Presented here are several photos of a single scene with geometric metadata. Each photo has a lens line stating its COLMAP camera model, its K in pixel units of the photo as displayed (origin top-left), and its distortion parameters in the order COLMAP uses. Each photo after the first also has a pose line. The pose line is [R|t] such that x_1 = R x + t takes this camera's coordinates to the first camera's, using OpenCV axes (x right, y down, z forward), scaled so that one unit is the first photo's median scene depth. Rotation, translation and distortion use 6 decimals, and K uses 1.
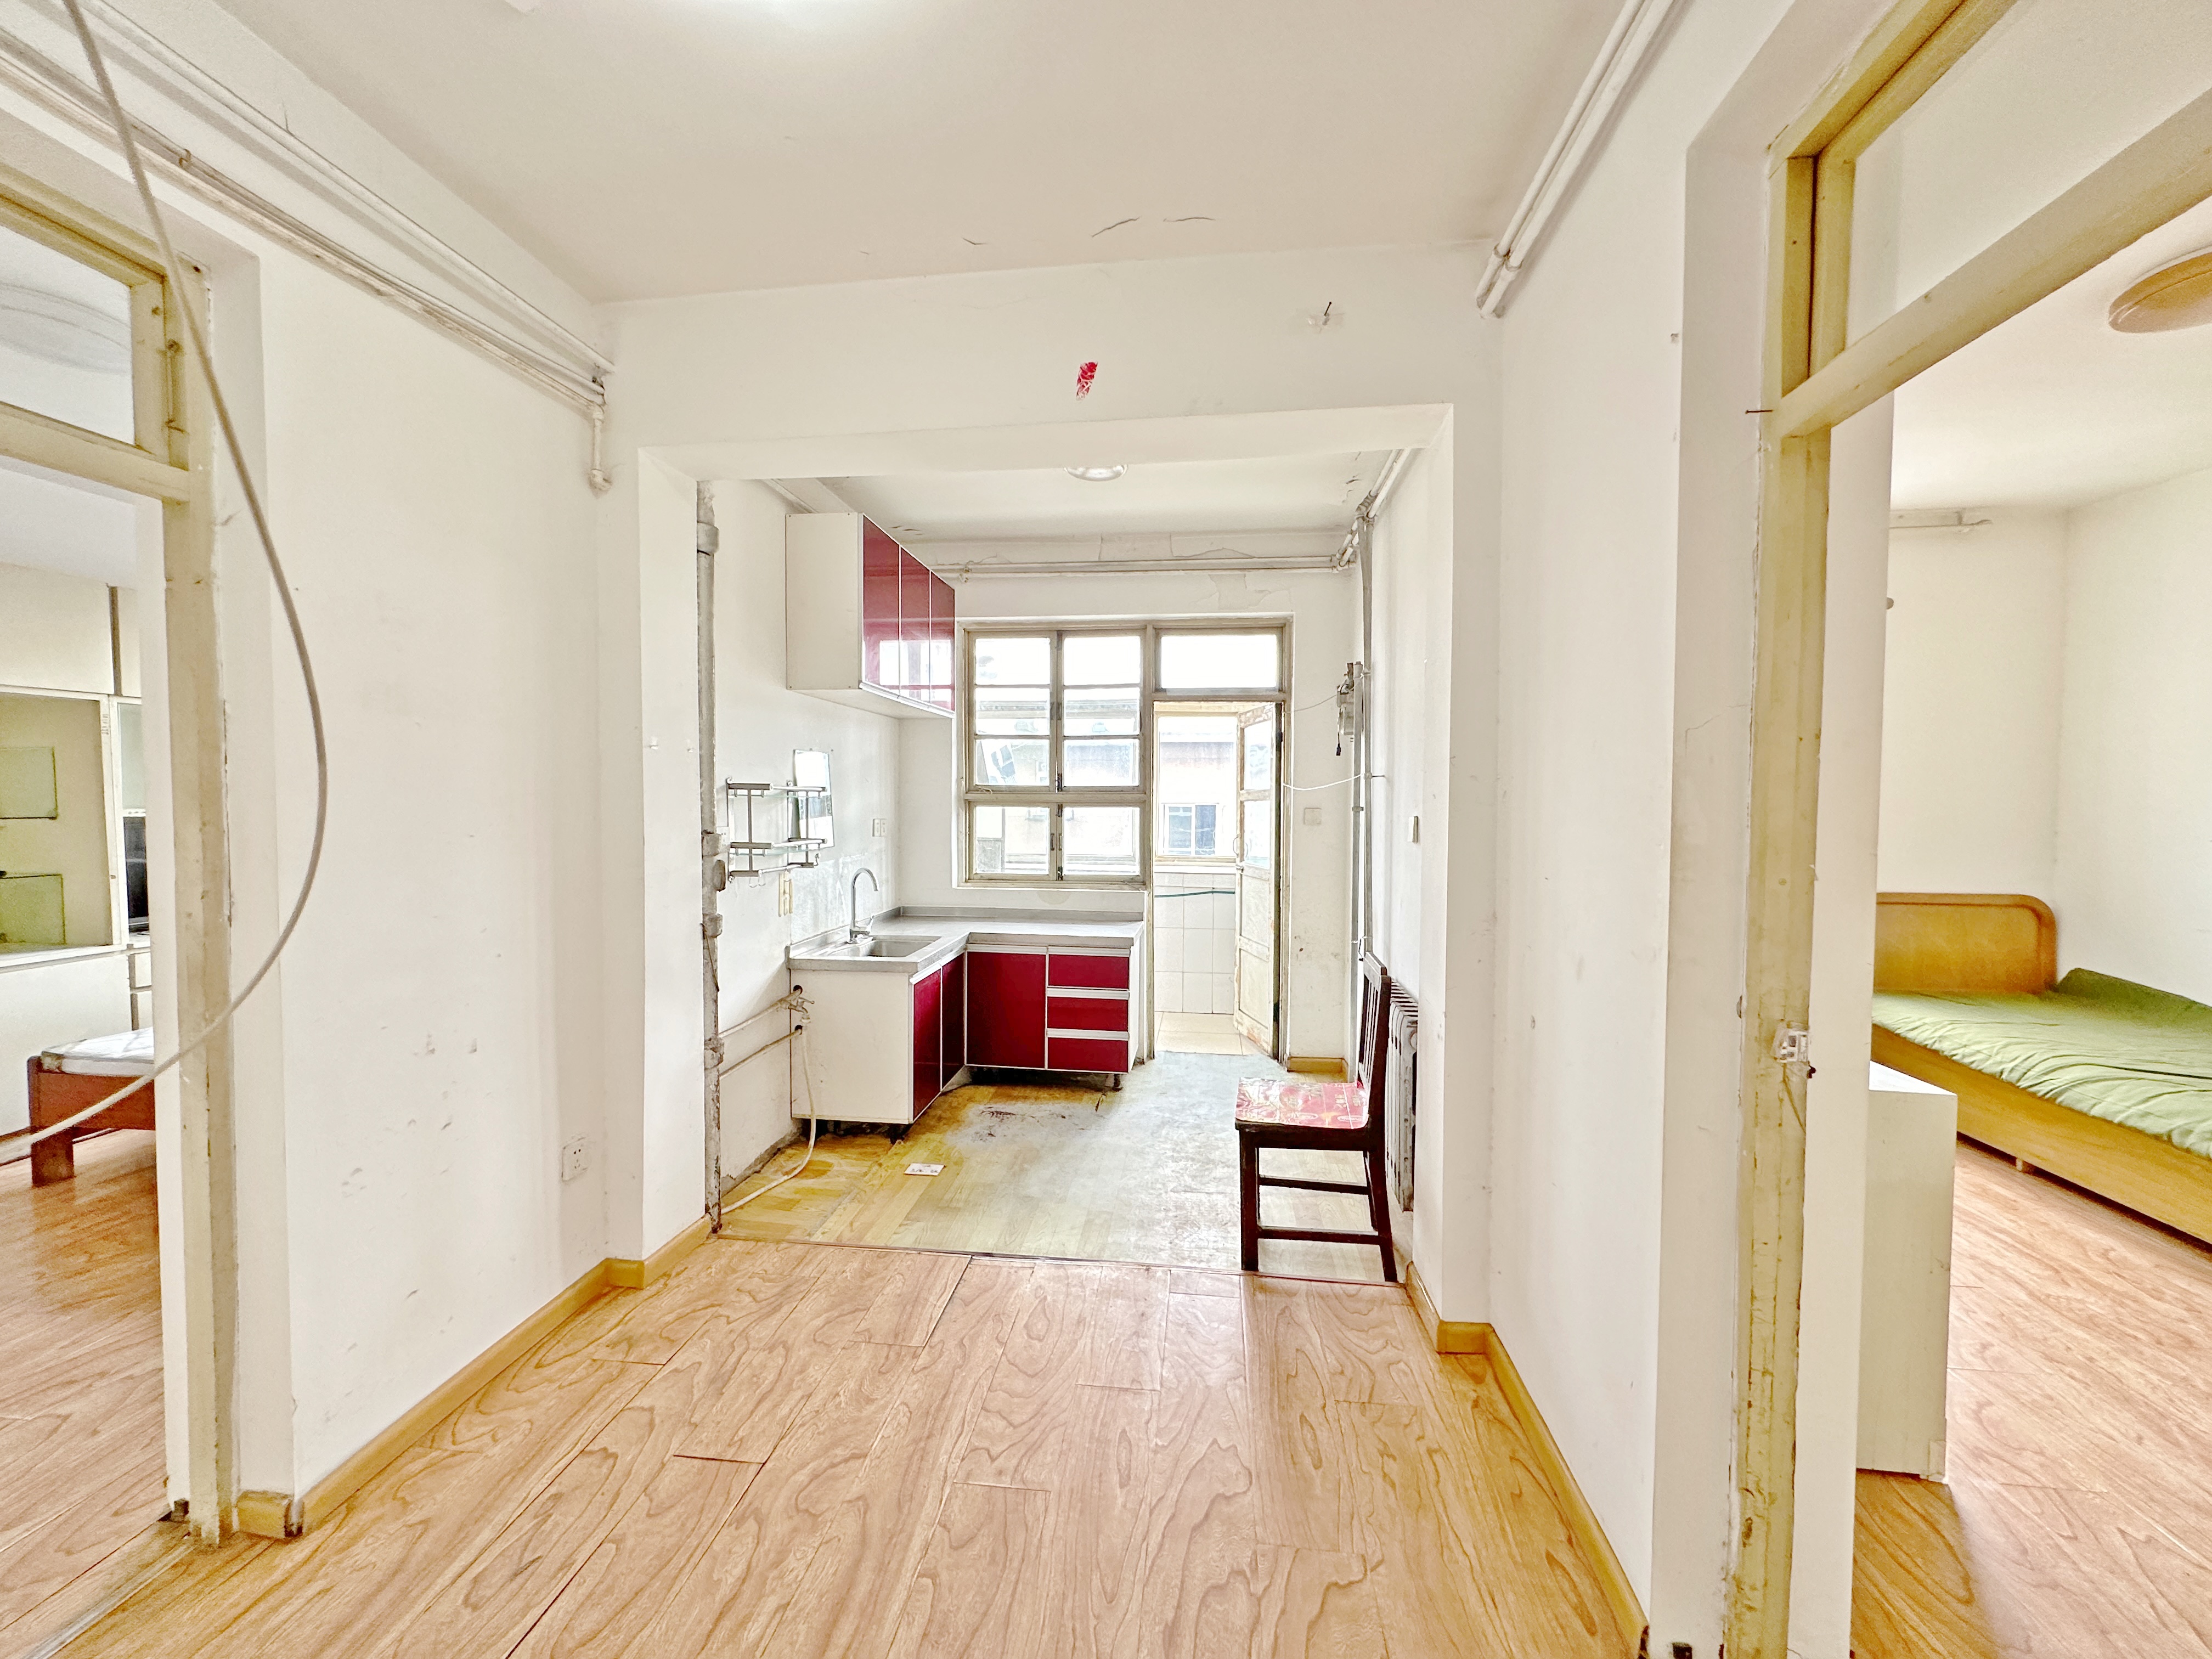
lens RADIAL K [[882.0, 0, 1100.1], [0, 882.0, 830.0], [0, 0, 1]] dist [0.001623, 0.000064]
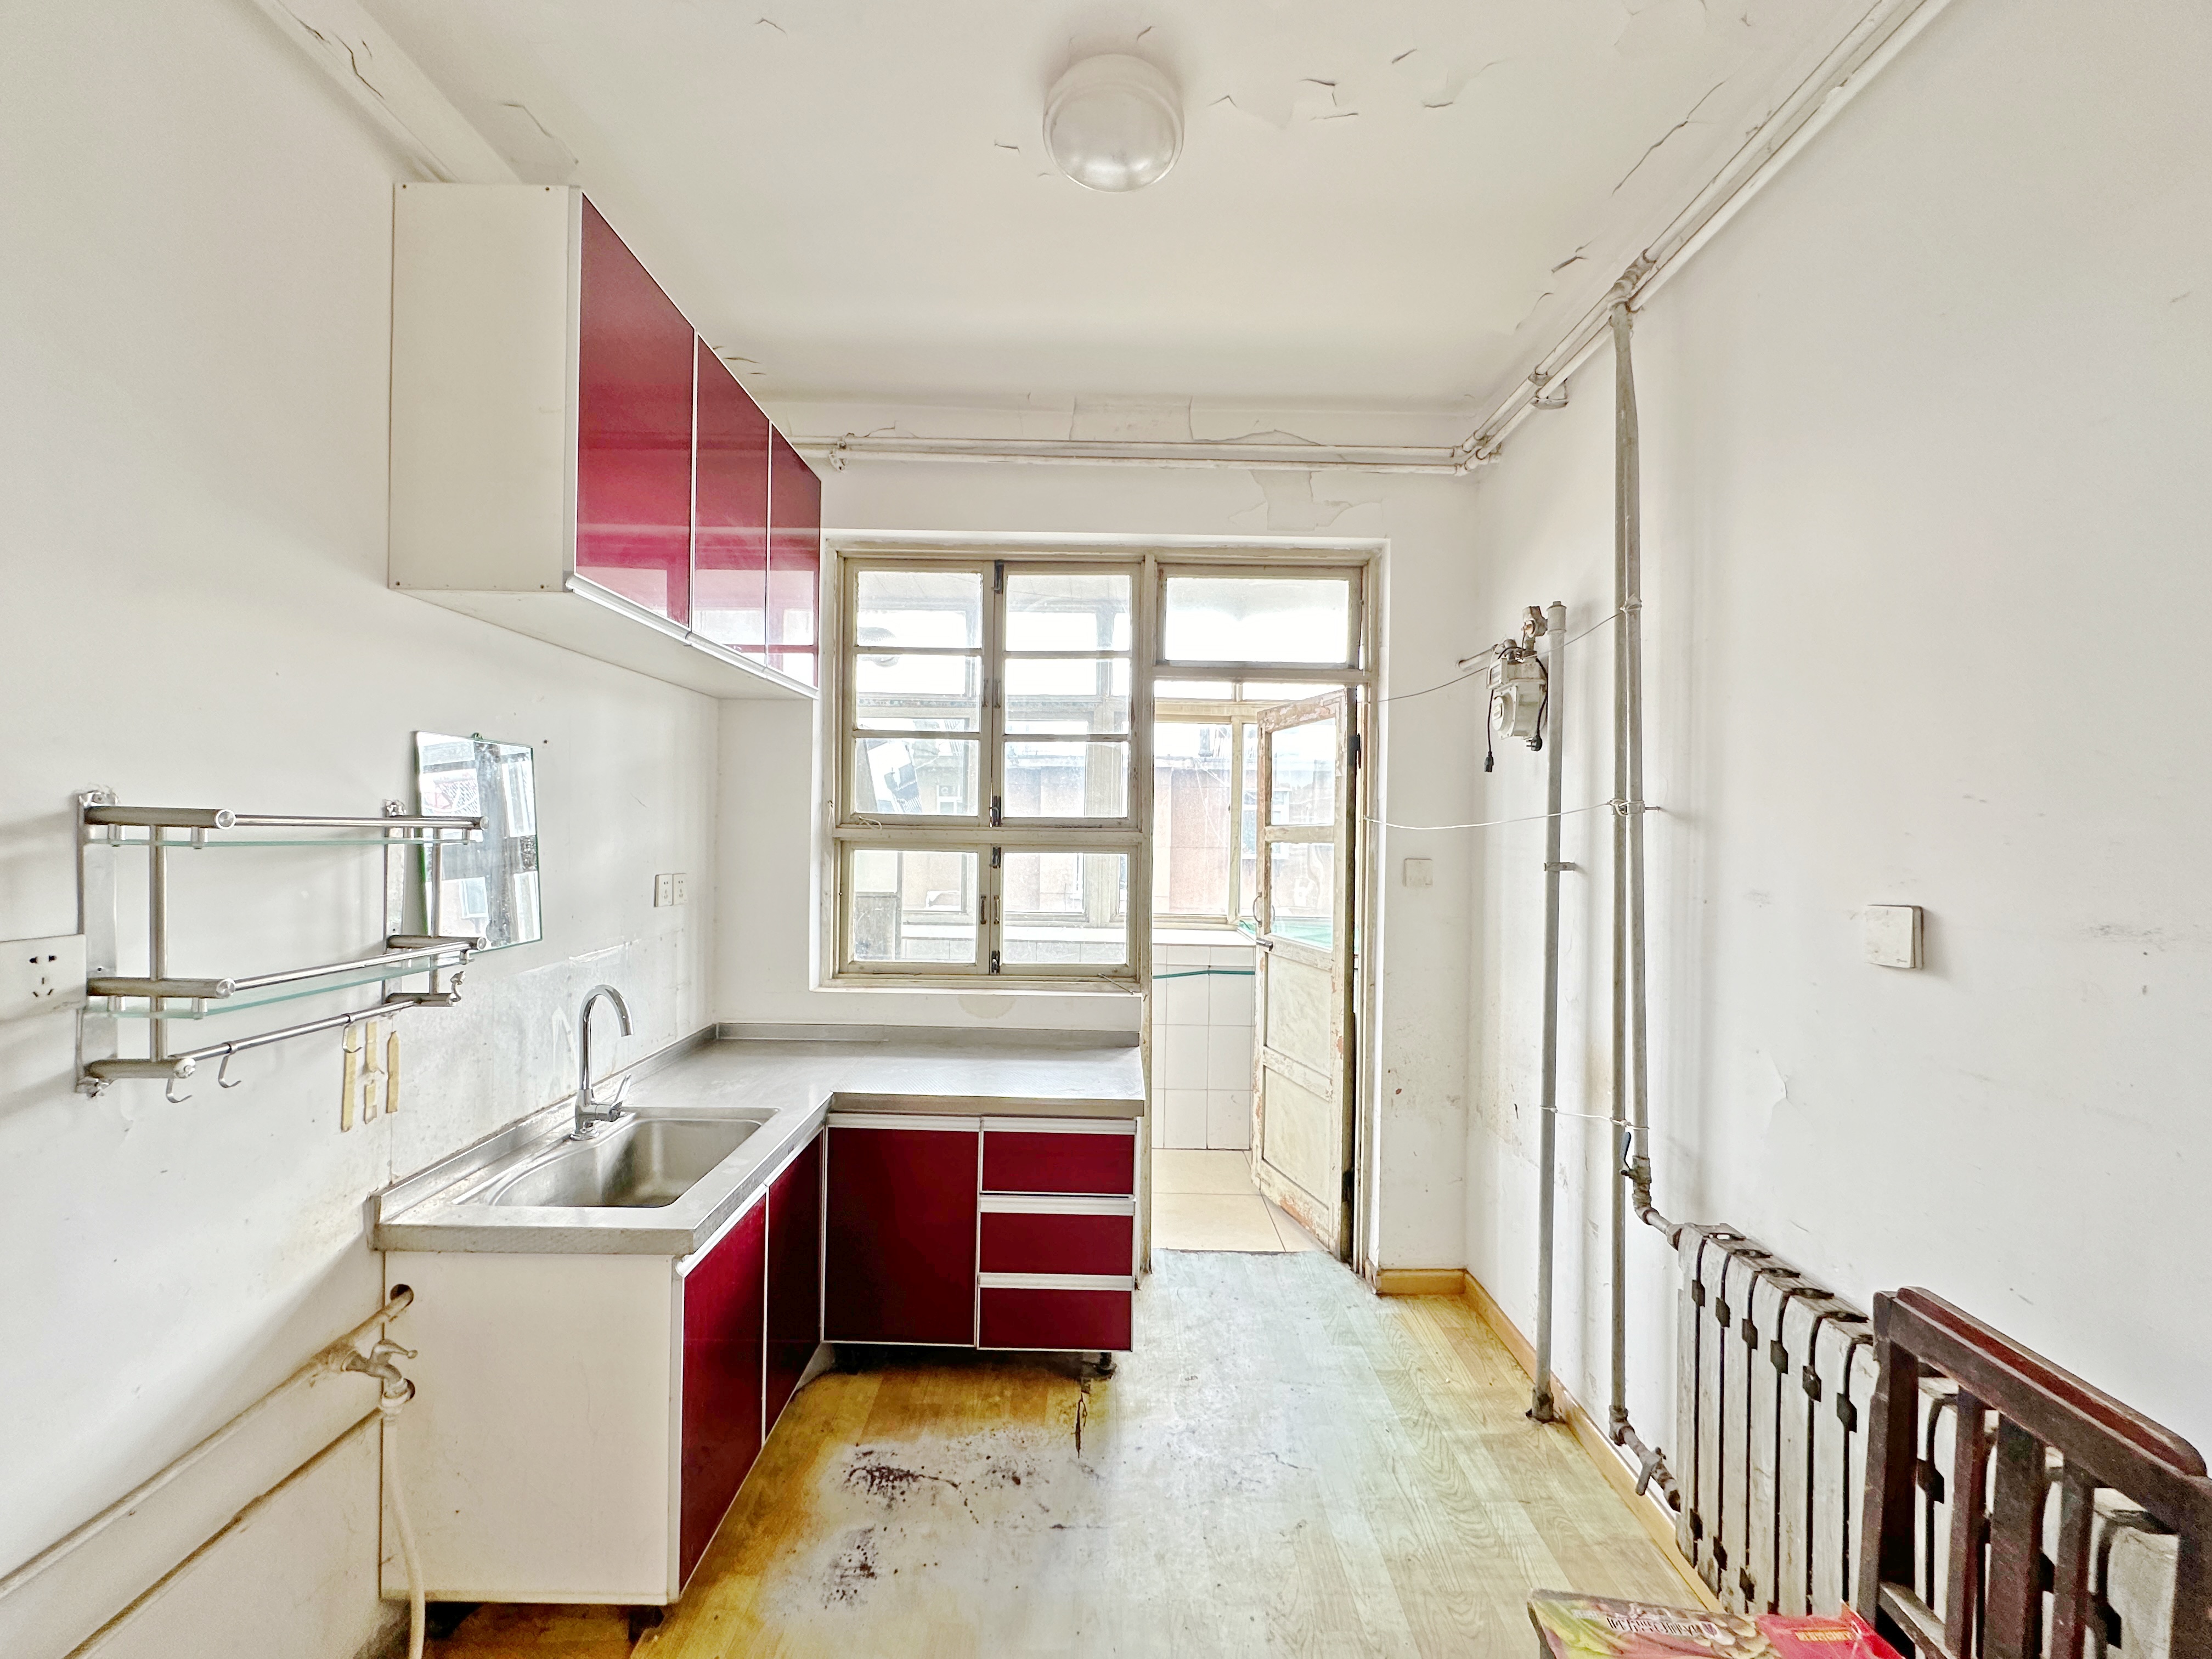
lens RADIAL K [[882.0, 0, 1109.8], [0, 882.0, 832.3], [0, 0, 1]] dist [0.001623, 0.000064]
pose [[0.992106, 0.009492, 0.125042, -0.045505], [-0.006040, 0.999591, -0.027957, -0.023834], [-0.125256, 0.026981, 0.991757, 0.401211]]
